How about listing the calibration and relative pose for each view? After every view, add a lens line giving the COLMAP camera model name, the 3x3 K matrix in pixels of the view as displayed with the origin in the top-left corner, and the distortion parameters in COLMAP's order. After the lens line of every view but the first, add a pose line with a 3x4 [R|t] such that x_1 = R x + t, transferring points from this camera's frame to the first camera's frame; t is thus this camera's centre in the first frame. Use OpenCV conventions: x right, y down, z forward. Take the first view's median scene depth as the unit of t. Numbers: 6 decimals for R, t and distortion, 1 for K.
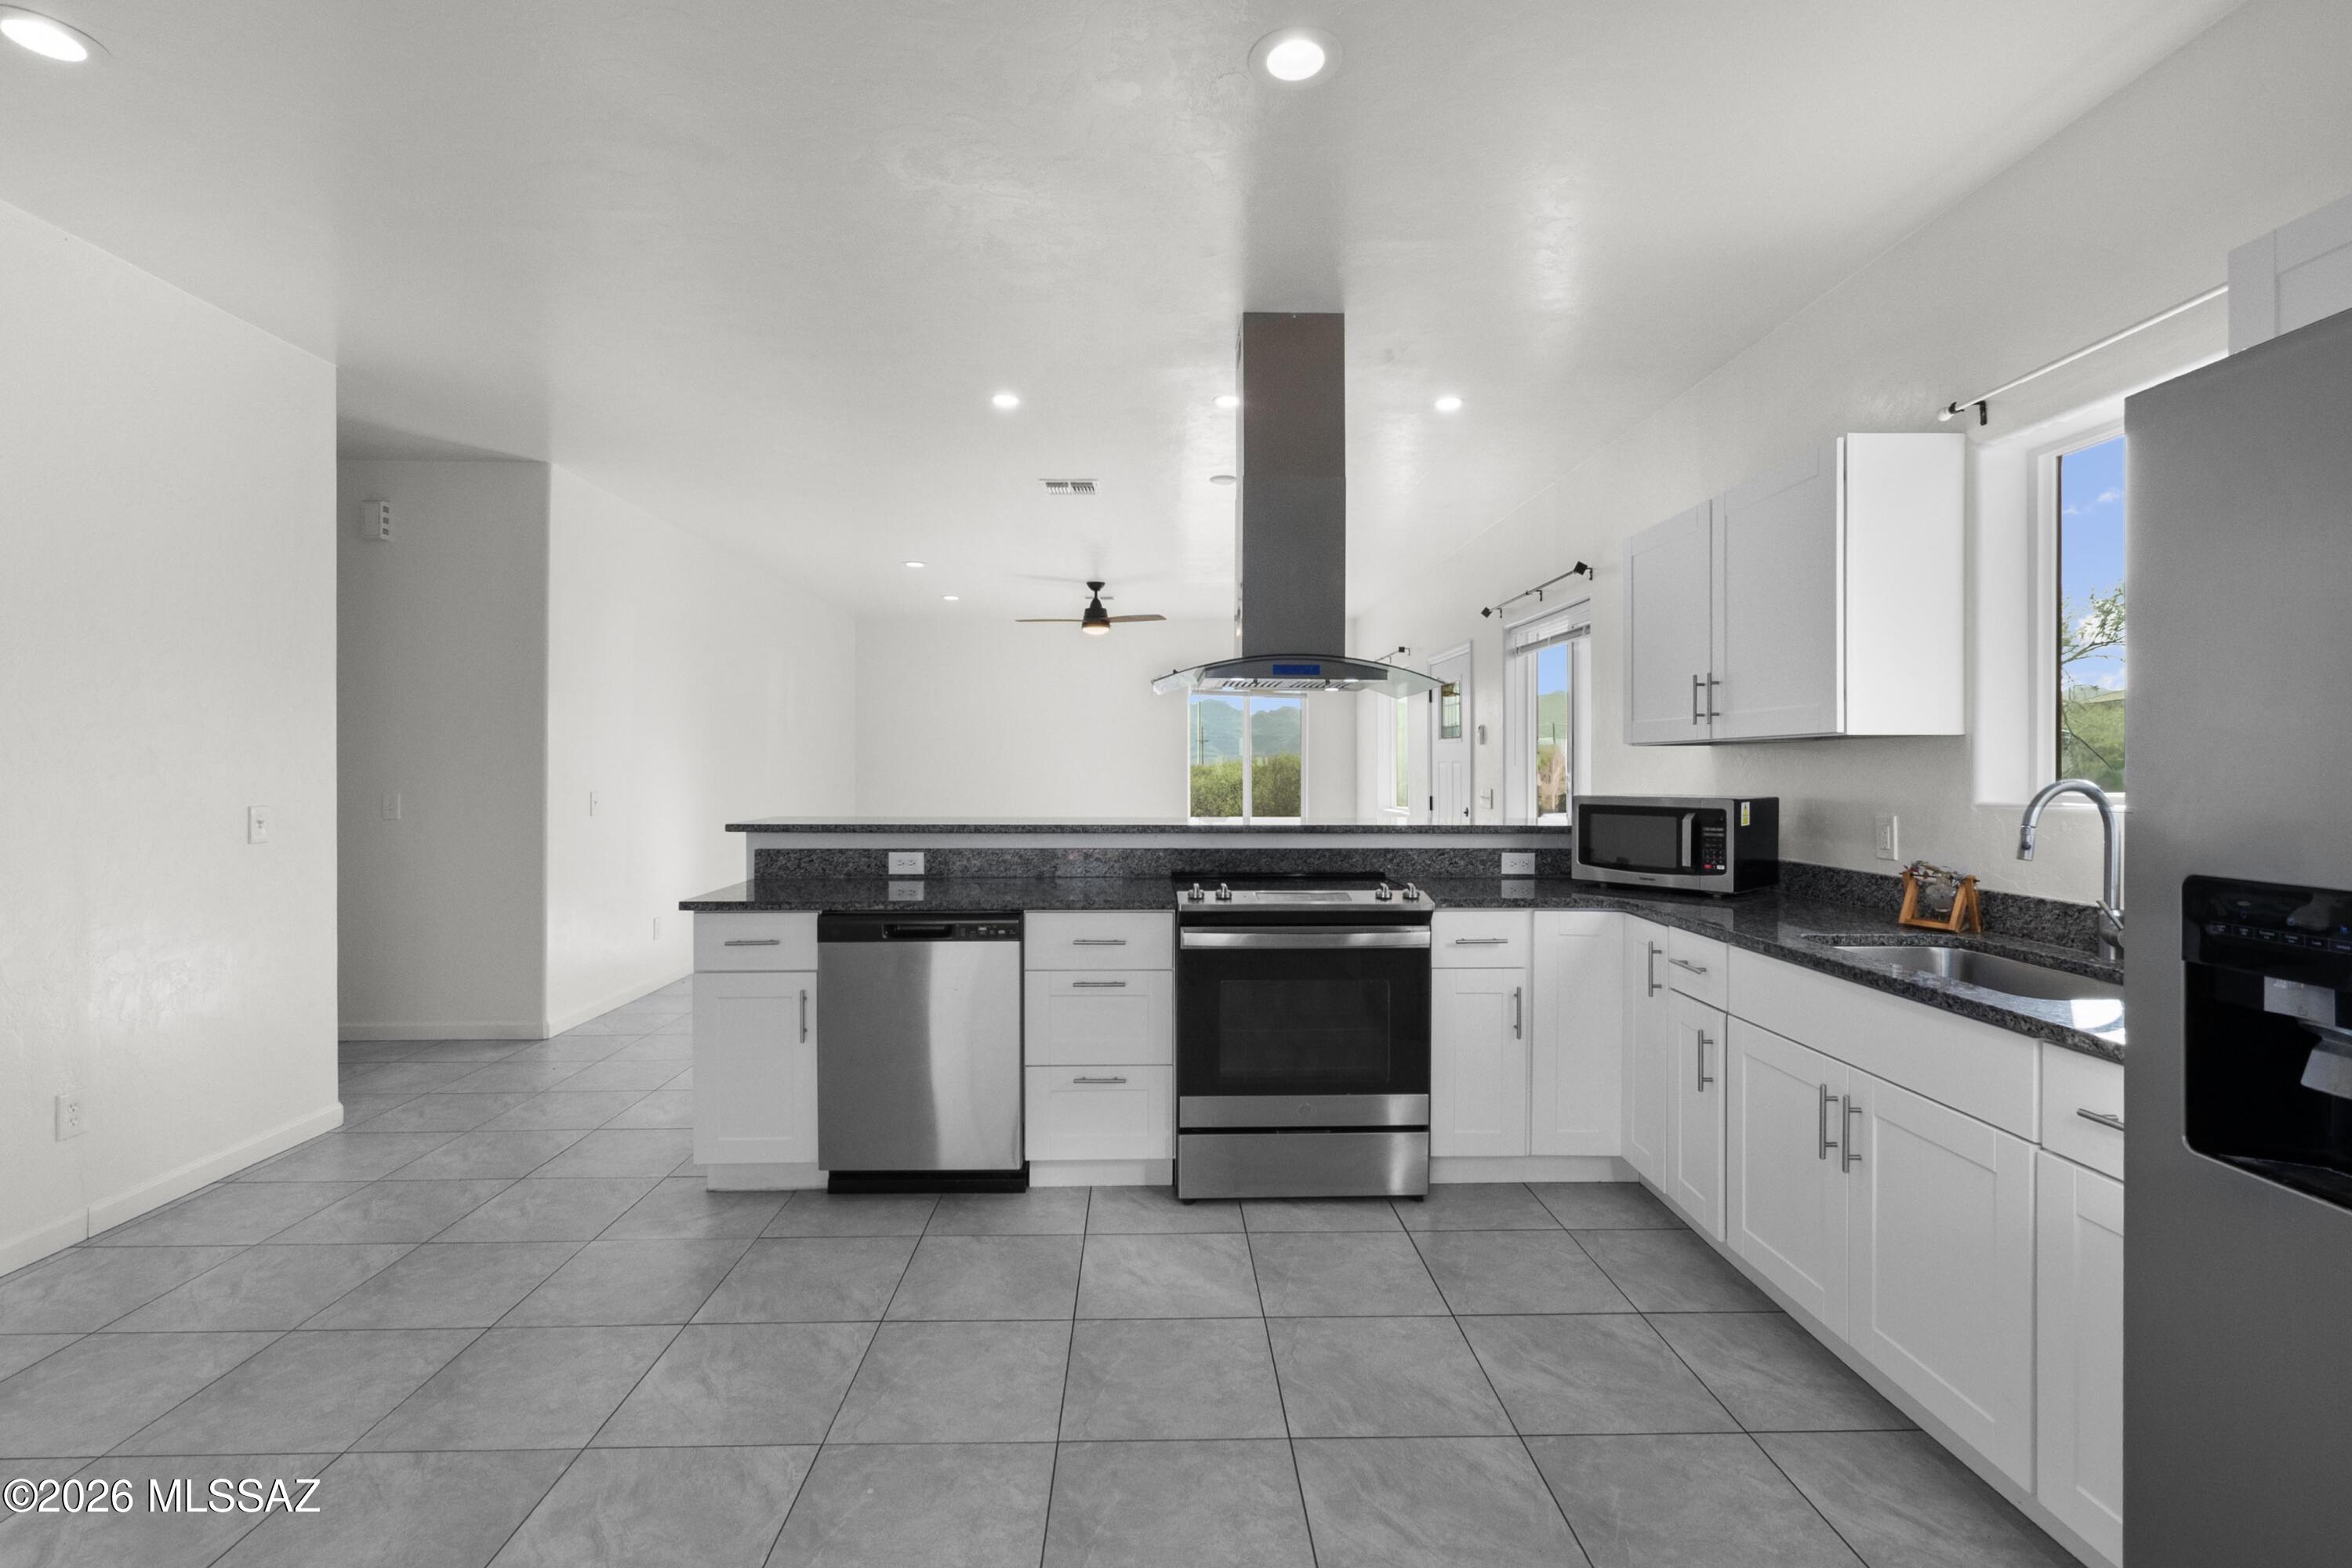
lens RADIAL K [[1047.3, 0, 1166.0], [0, 1047.3, 760.6], [0, 0, 1]] dist [0.007803, -0.004609]
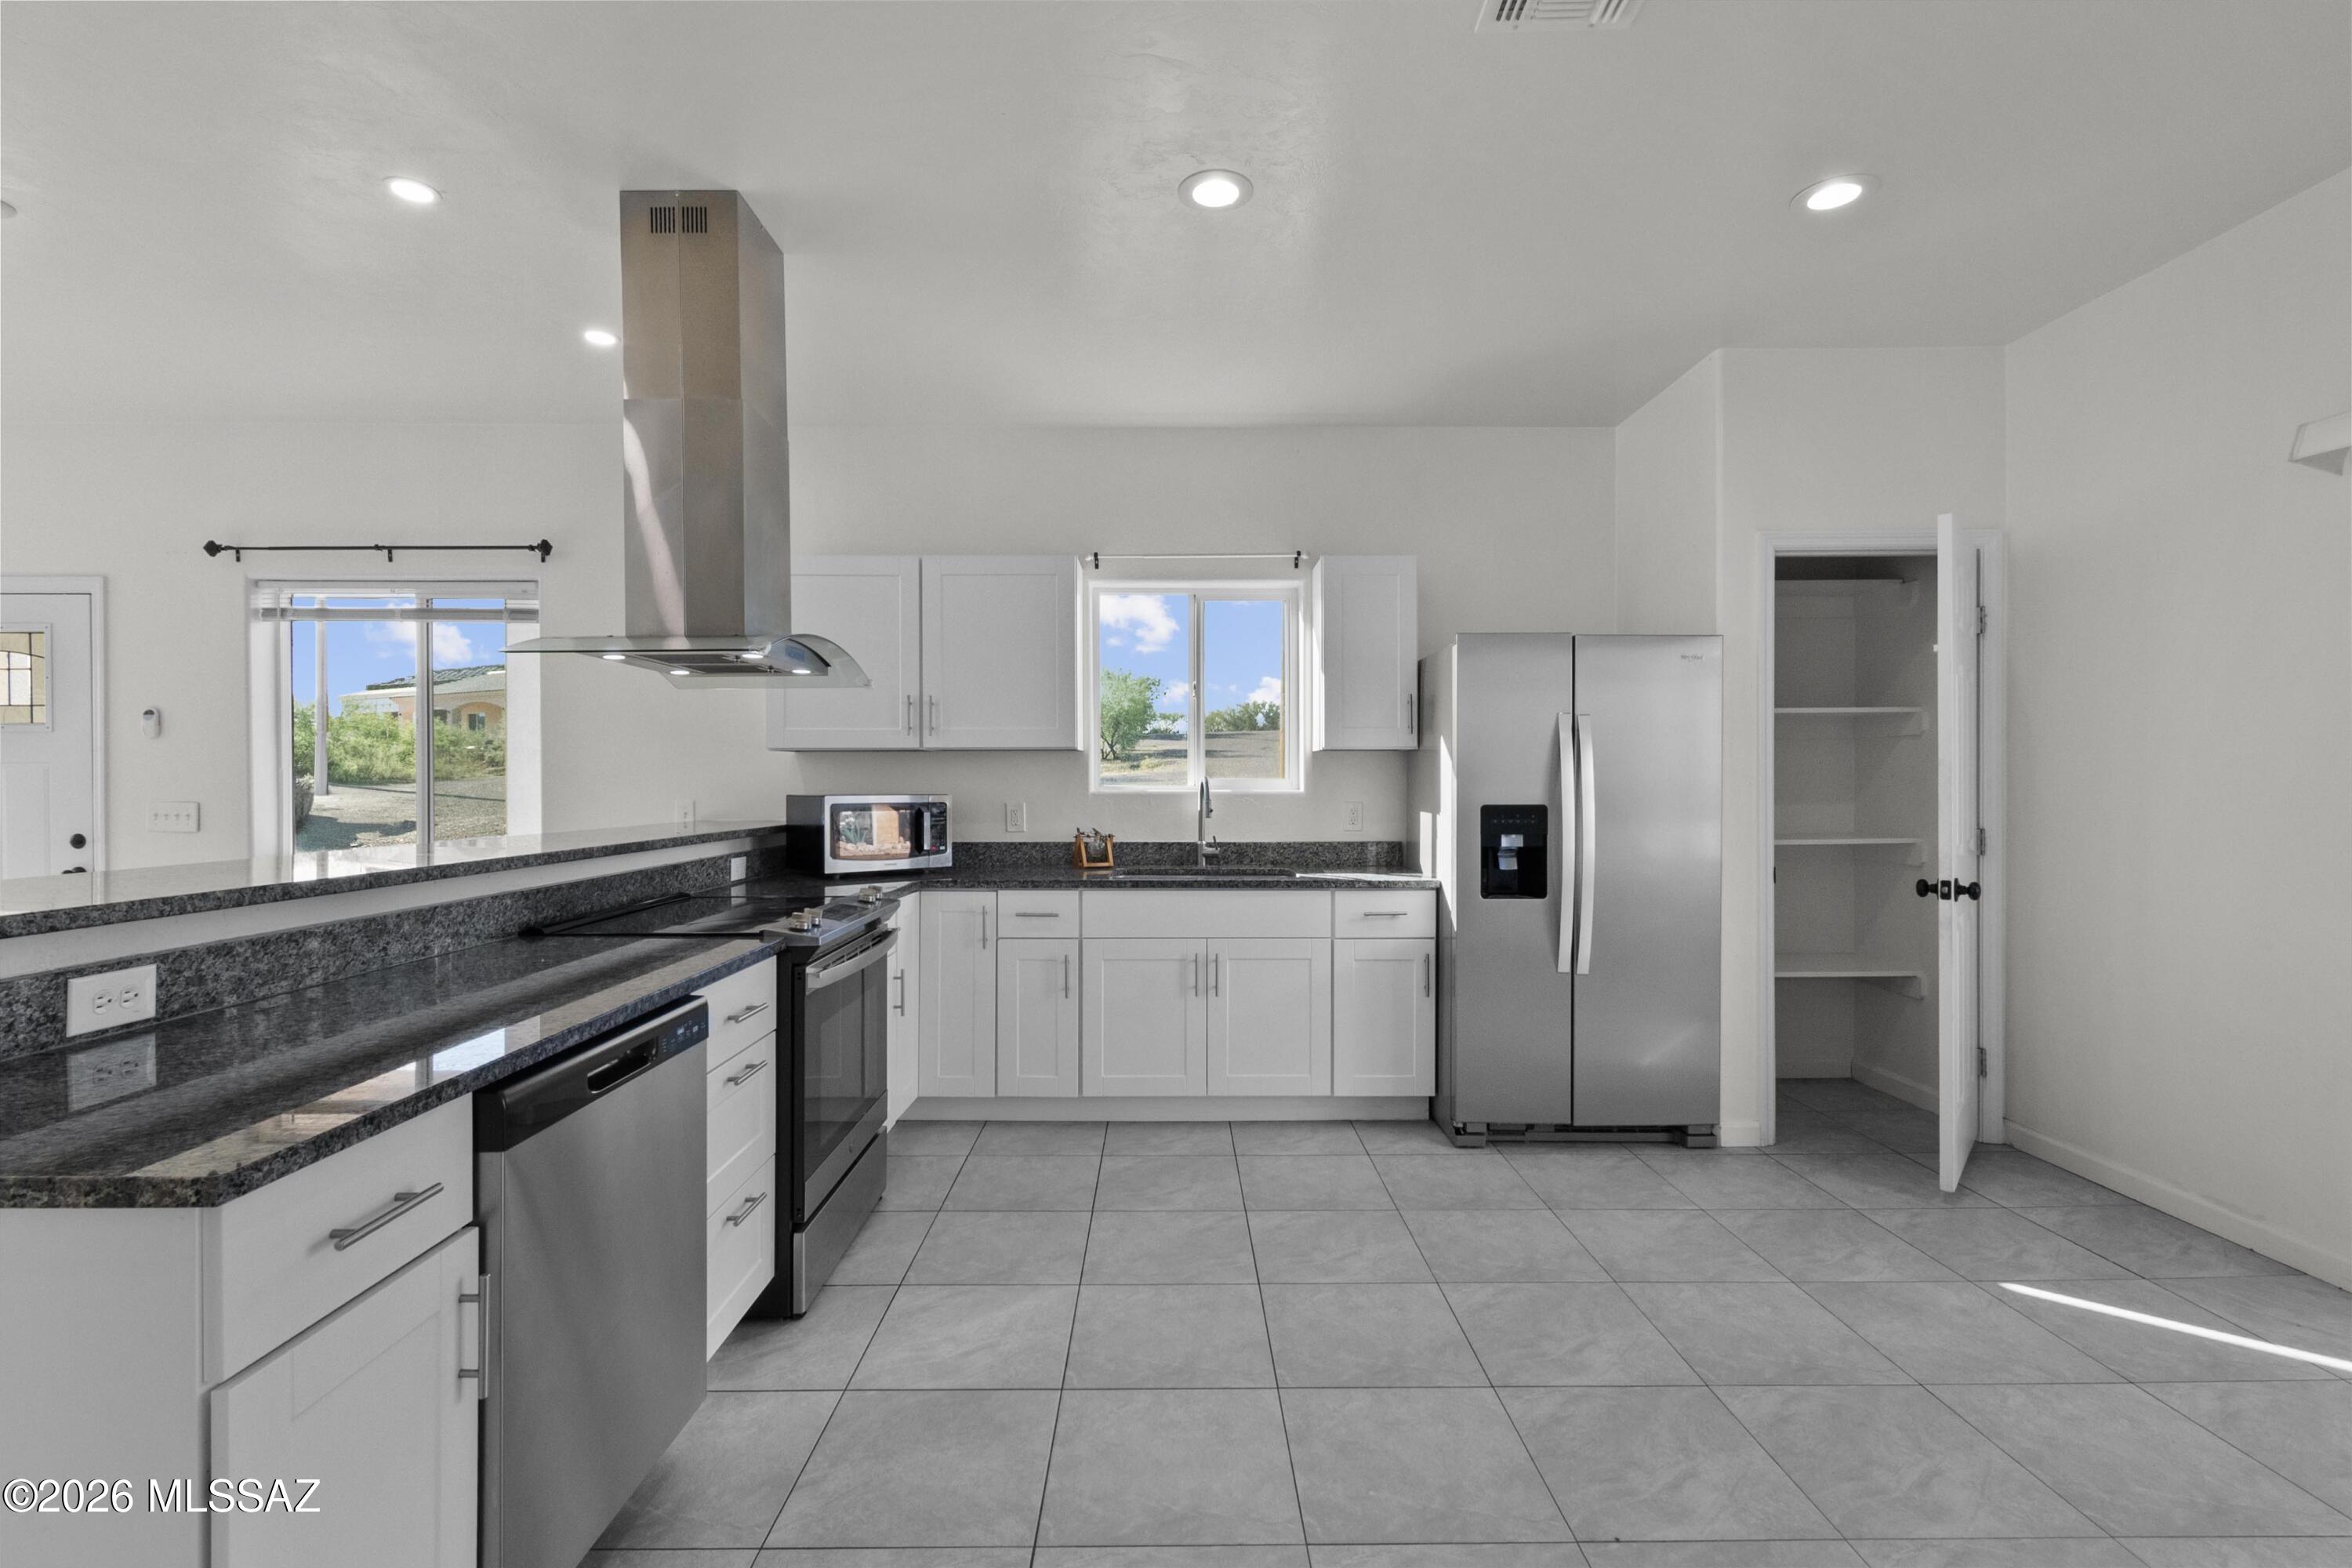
lens RADIAL K [[1047.3, 0, 1163.1], [0, 1047.3, 793.5], [0, 0, 1]] dist [0.007803, -0.004609]
pose [[0.022889, -0.014339, 0.999635, -0.820061], [-0.003688, 0.999889, 0.014427, 0.016725], [-0.999731, -0.004017, 0.022833, 0.766785]]
